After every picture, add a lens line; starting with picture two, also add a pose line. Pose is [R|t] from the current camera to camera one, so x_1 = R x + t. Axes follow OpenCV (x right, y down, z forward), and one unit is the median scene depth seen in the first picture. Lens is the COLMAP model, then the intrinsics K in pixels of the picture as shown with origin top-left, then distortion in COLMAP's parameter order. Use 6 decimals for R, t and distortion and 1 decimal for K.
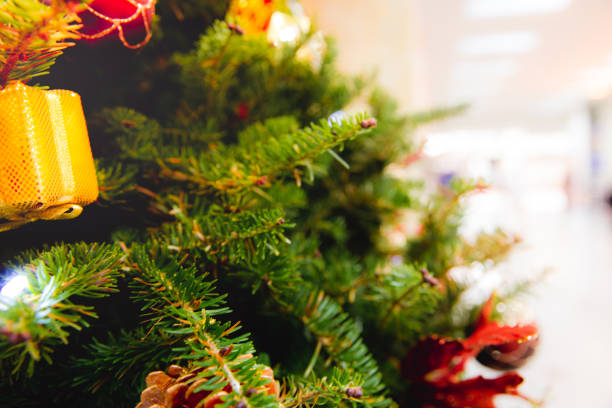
lens RADIAL K [[577.1, 0, 306.0], [0, 577.1, 204.0], [0, 0, 1]] dist [-0.058079, 0.007786]
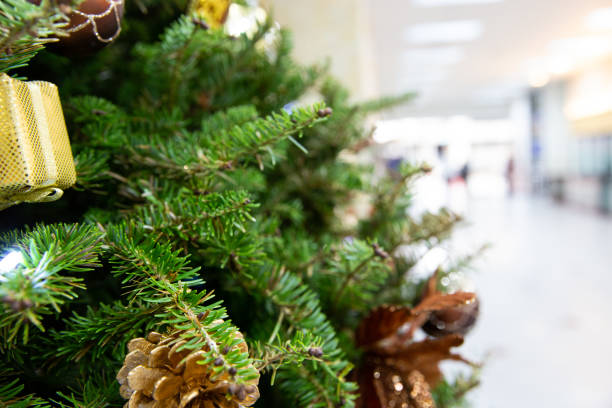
lens RADIAL K [[577.1, 0, 306.0], [0, 577.1, 204.0], [0, 0, 1]] dist [-0.058079, 0.007786]
pose [[0.996158, -0.012570, 0.086663, -0.023480], [0.010646, 0.999687, 0.022628, 0.009889], [-0.086920, -0.021619, 0.995981, -0.094054]]
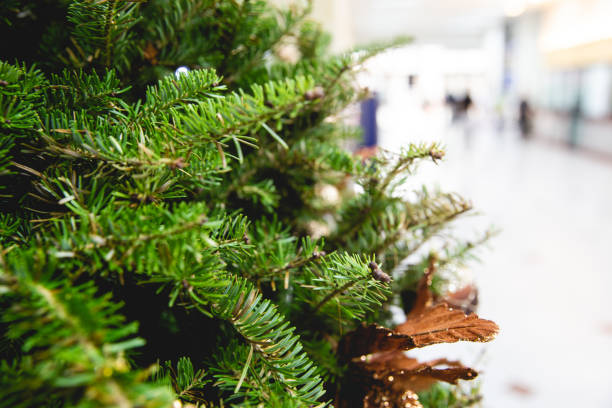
lens RADIAL K [[577.1, 0, 306.0], [0, 577.1, 204.0], [0, 0, 1]] dist [-0.058079, 0.007786]
pose [[0.989629, -0.014288, 0.142934, -0.015052], [-0.007577, 0.988464, 0.151269, -0.100482], [-0.143447, -0.150783, 0.978104, 0.187606]]
